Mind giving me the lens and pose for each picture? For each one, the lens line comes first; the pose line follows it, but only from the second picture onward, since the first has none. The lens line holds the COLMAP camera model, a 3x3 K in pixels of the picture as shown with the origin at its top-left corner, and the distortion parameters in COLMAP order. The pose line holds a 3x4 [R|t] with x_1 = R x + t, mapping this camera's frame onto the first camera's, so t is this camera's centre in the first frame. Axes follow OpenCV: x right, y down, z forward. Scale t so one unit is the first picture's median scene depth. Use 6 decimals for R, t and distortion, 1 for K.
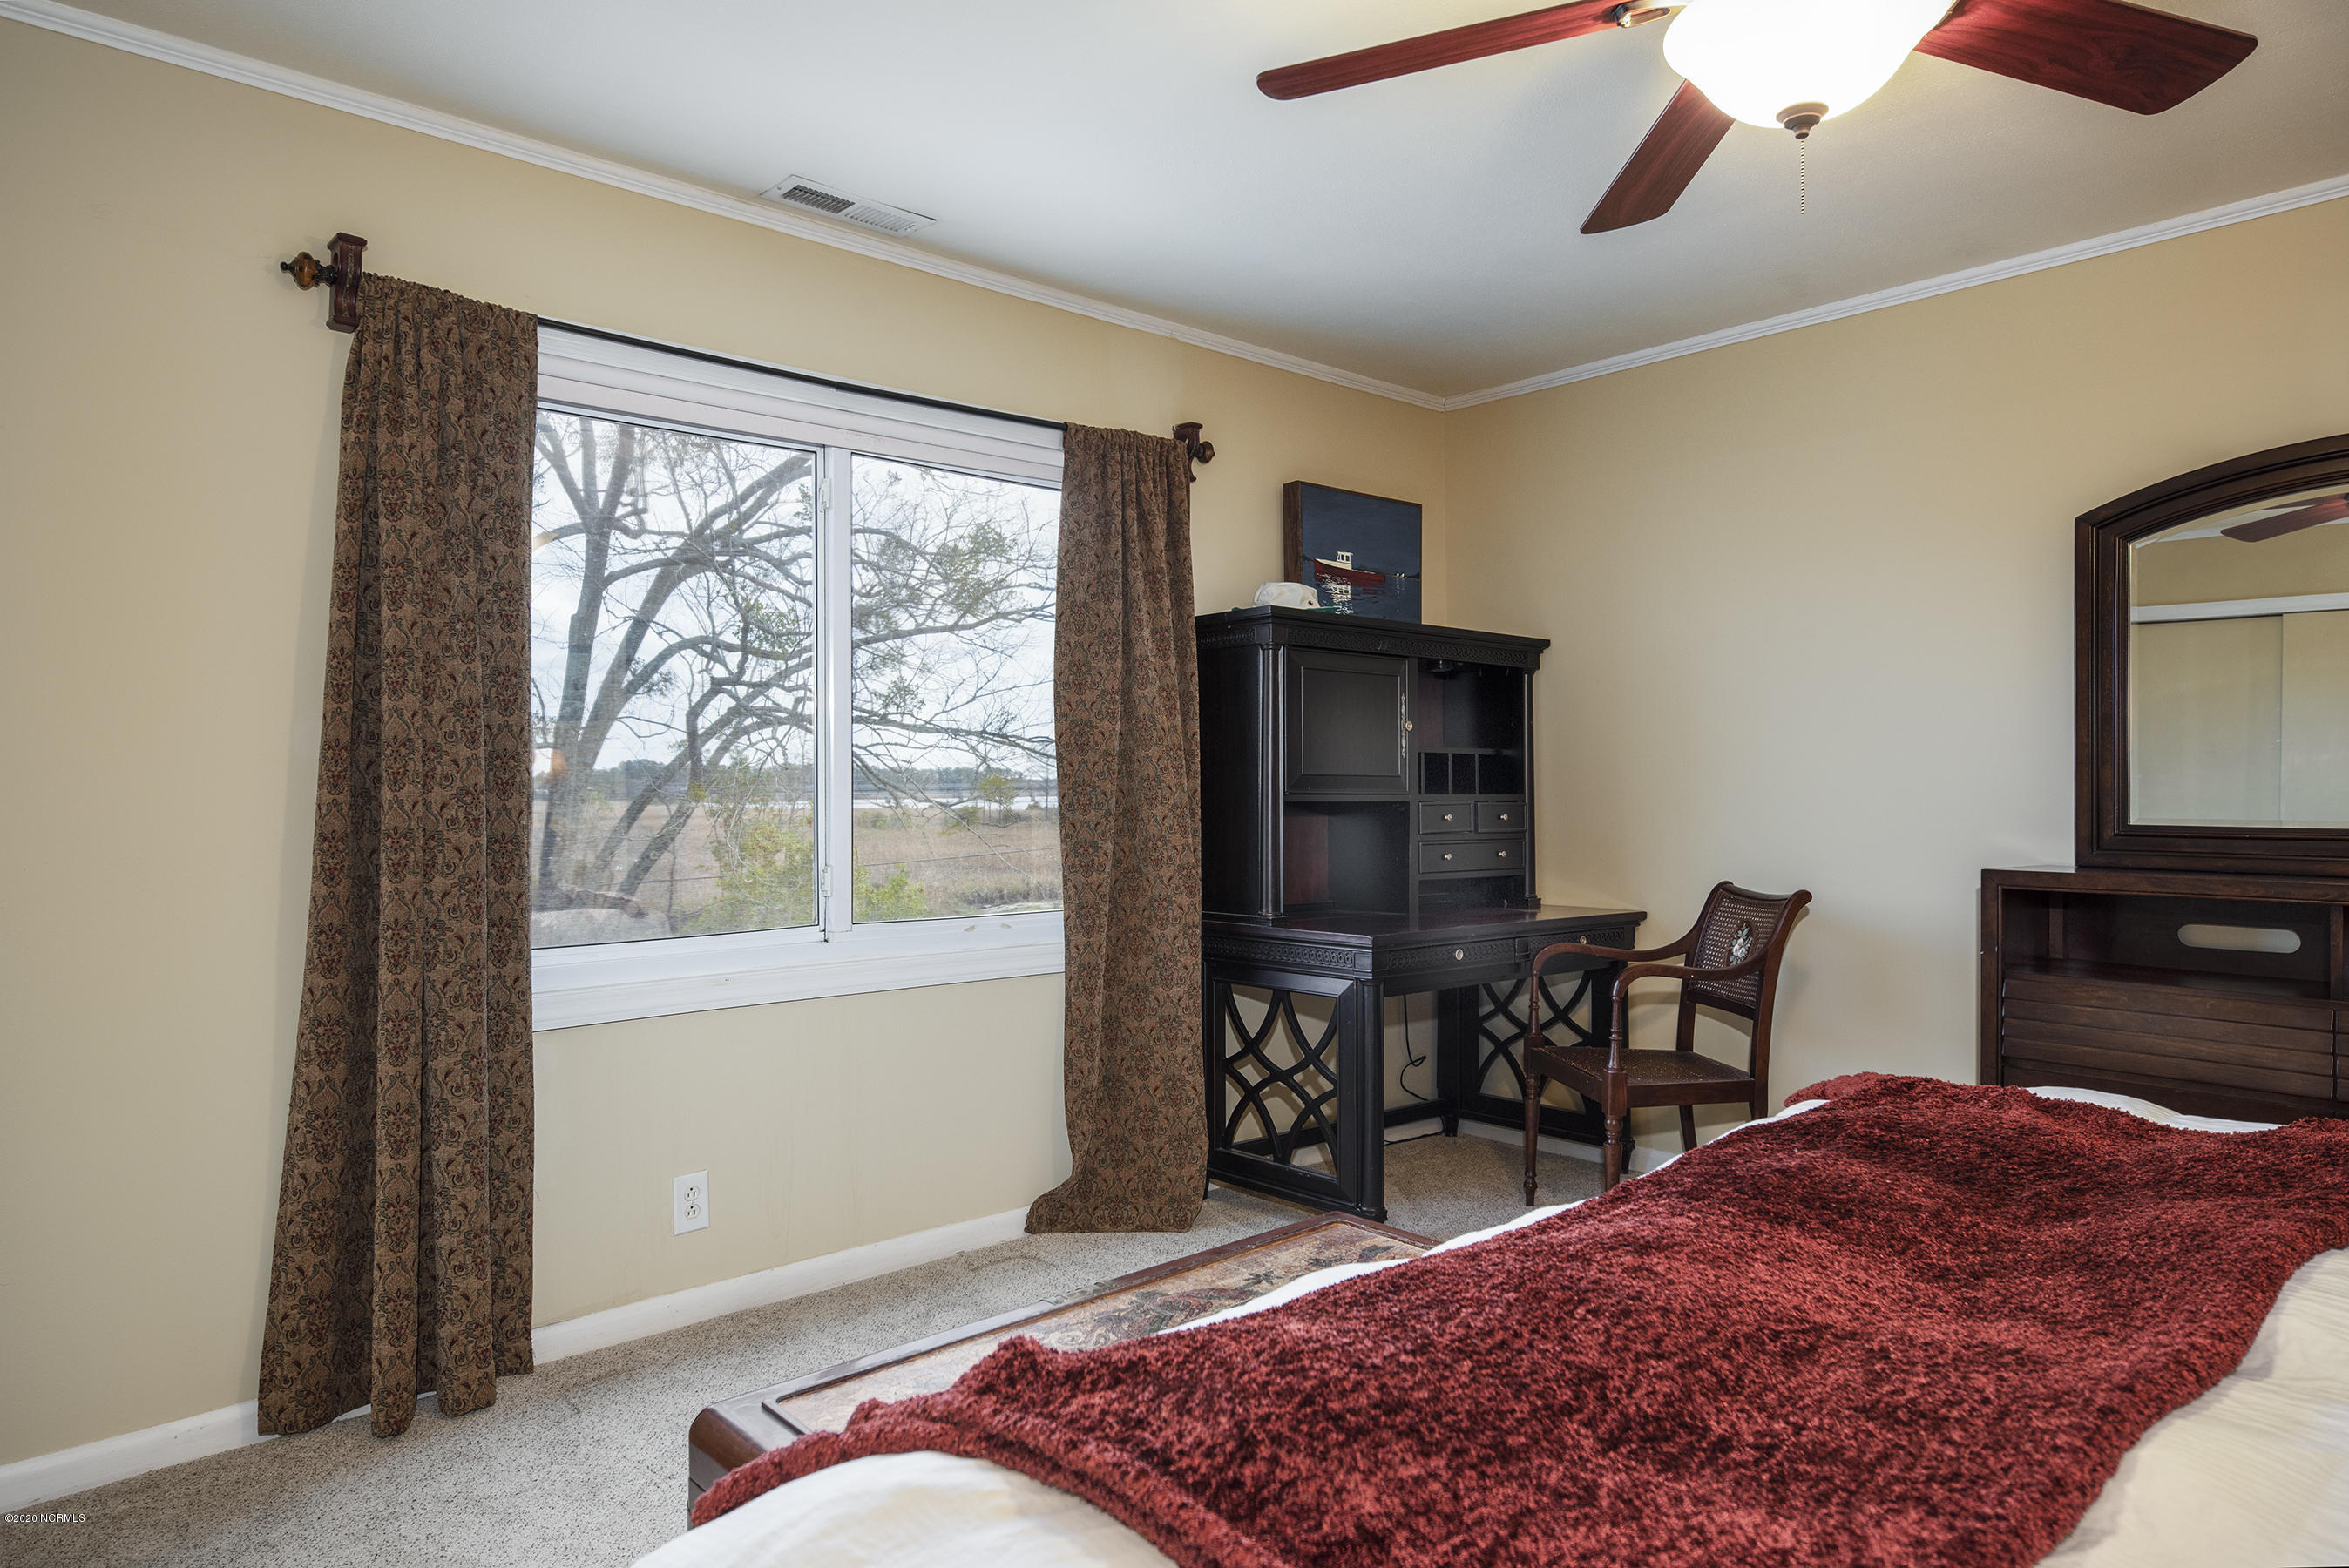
lens RADIAL K [[1426.6, 0, 1180.4], [0, 1426.6, 782.7], [0, 0, 1]] dist [-0.002465, -0.000180]
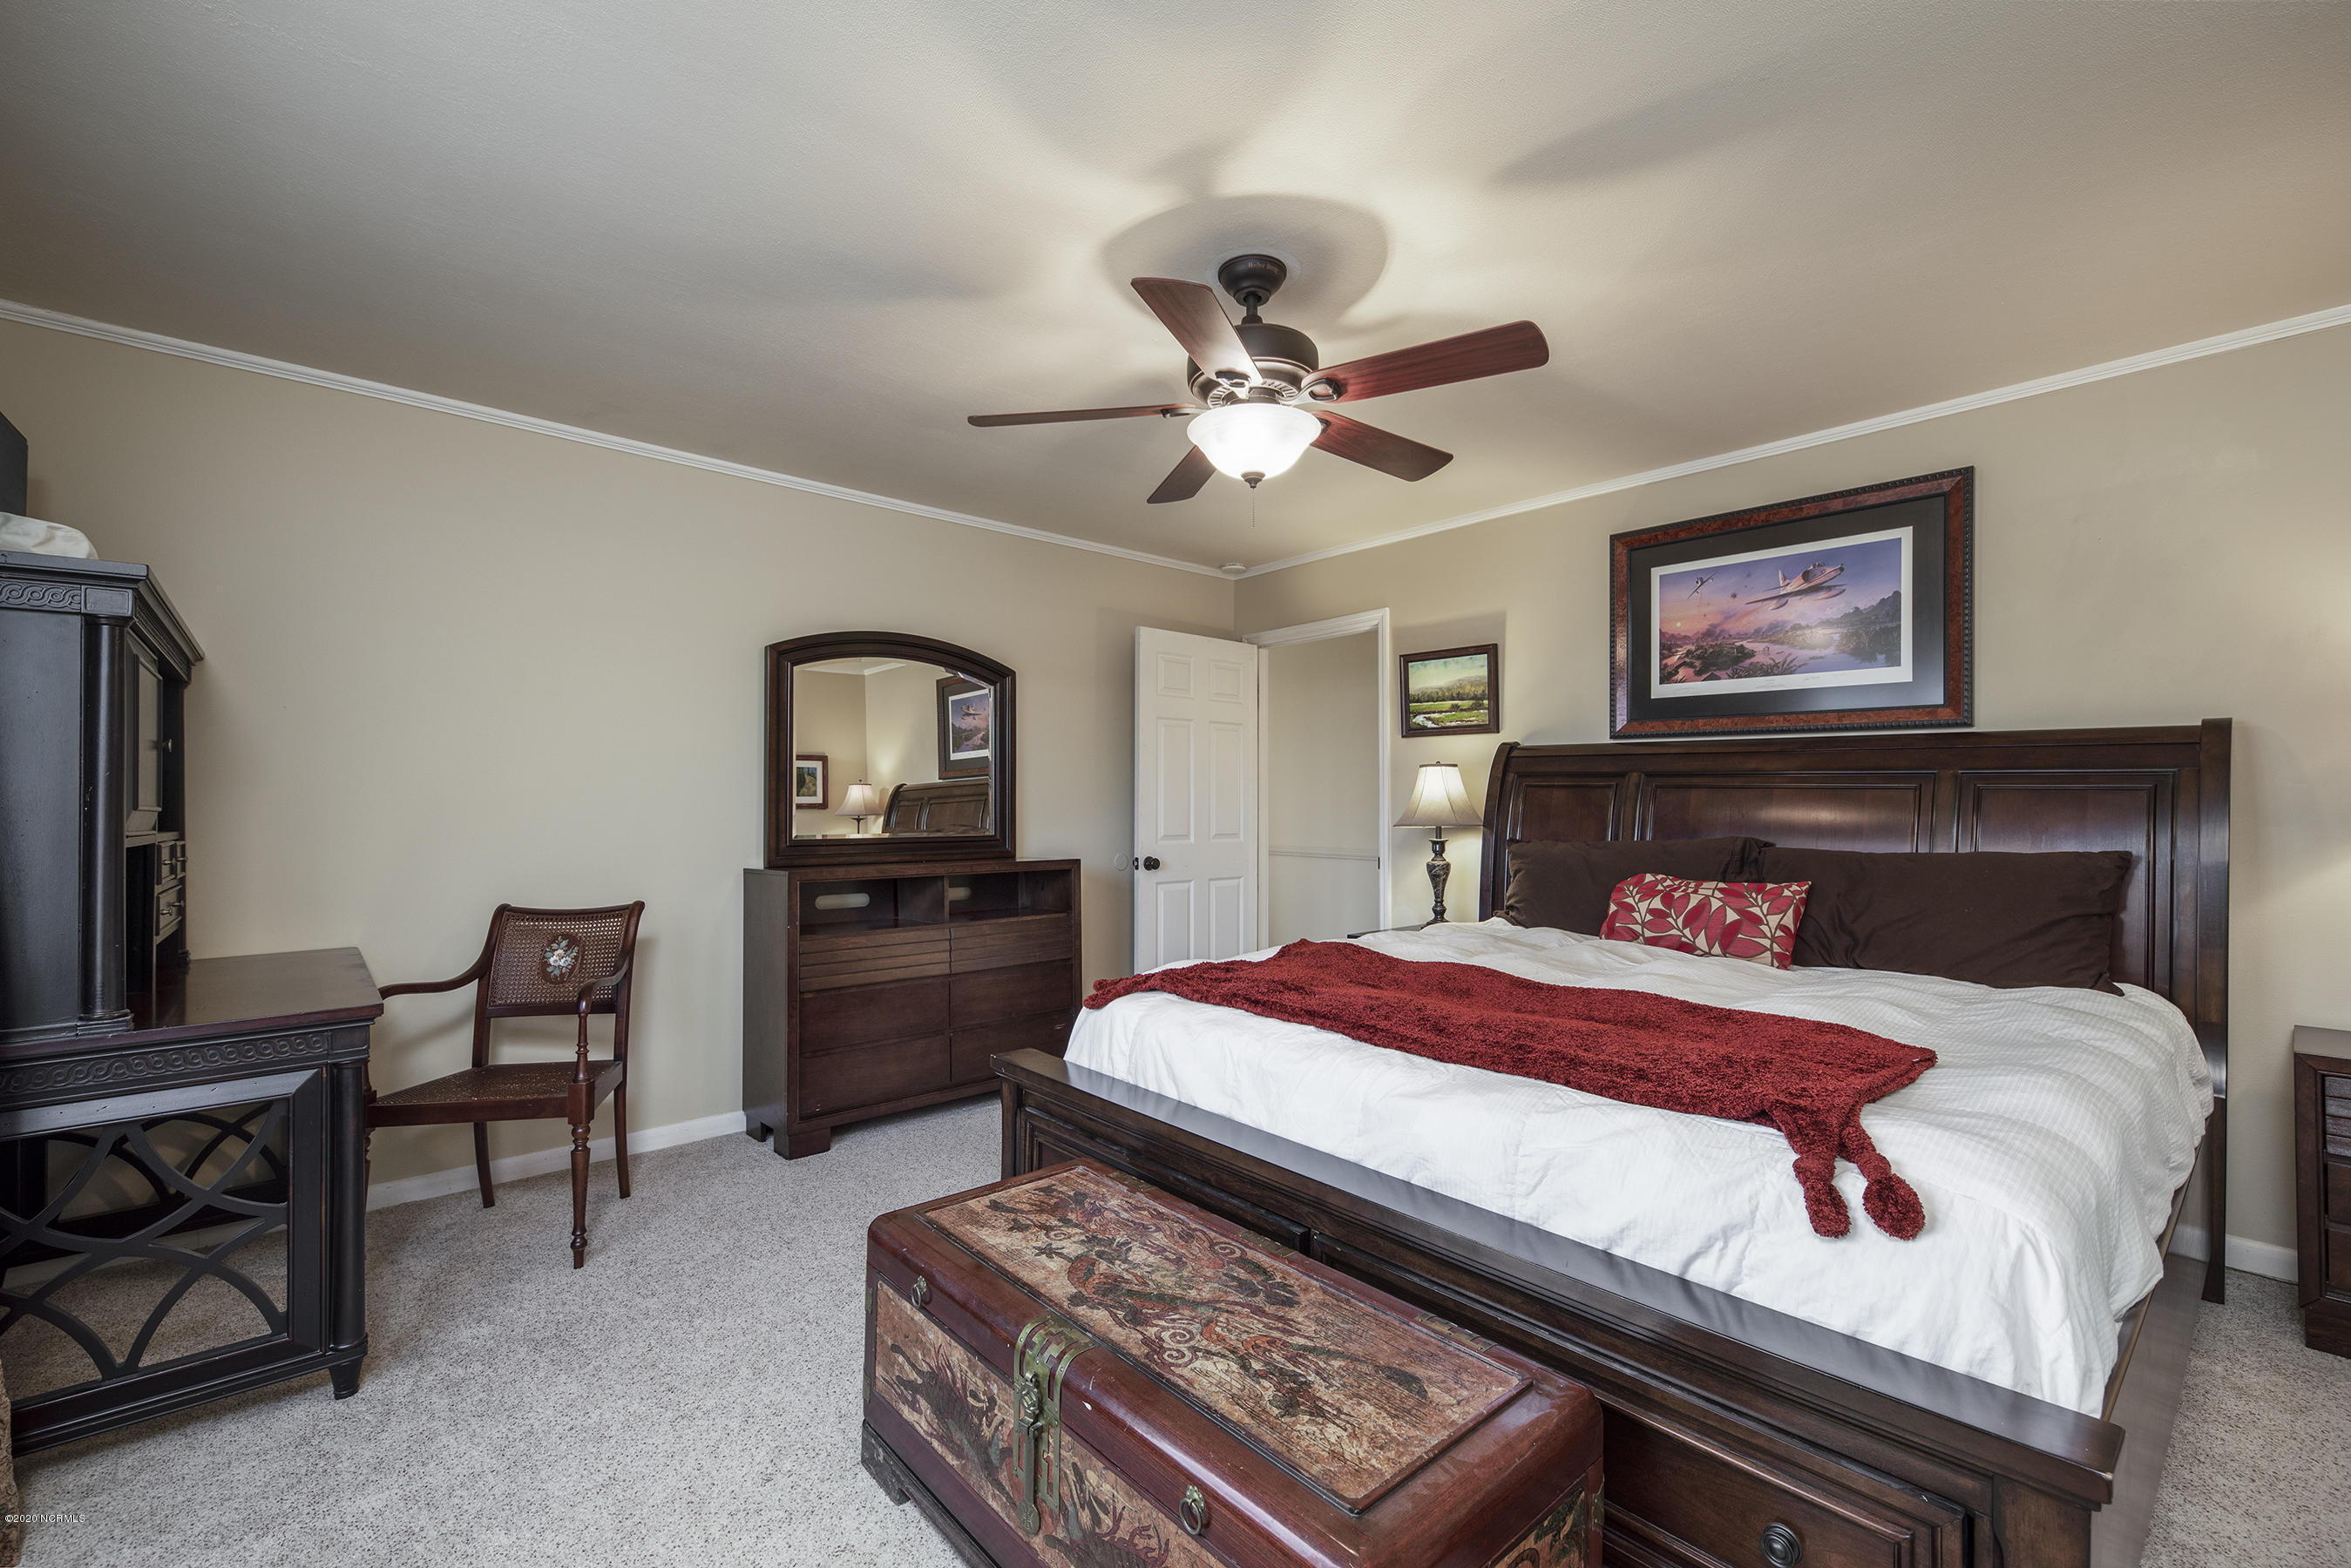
lens RADIAL K [[1018.2, 0, 1183.9], [0, 1018.2, 792.6], [0, 0, 1]] dist [0.002295, 0.000238]
pose [[-0.027757, 0.005116, 0.999602, -0.771894], [-0.006514, 0.999965, -0.005299, -0.031339], [-0.999593, -0.006659, -0.027723, 0.884545]]
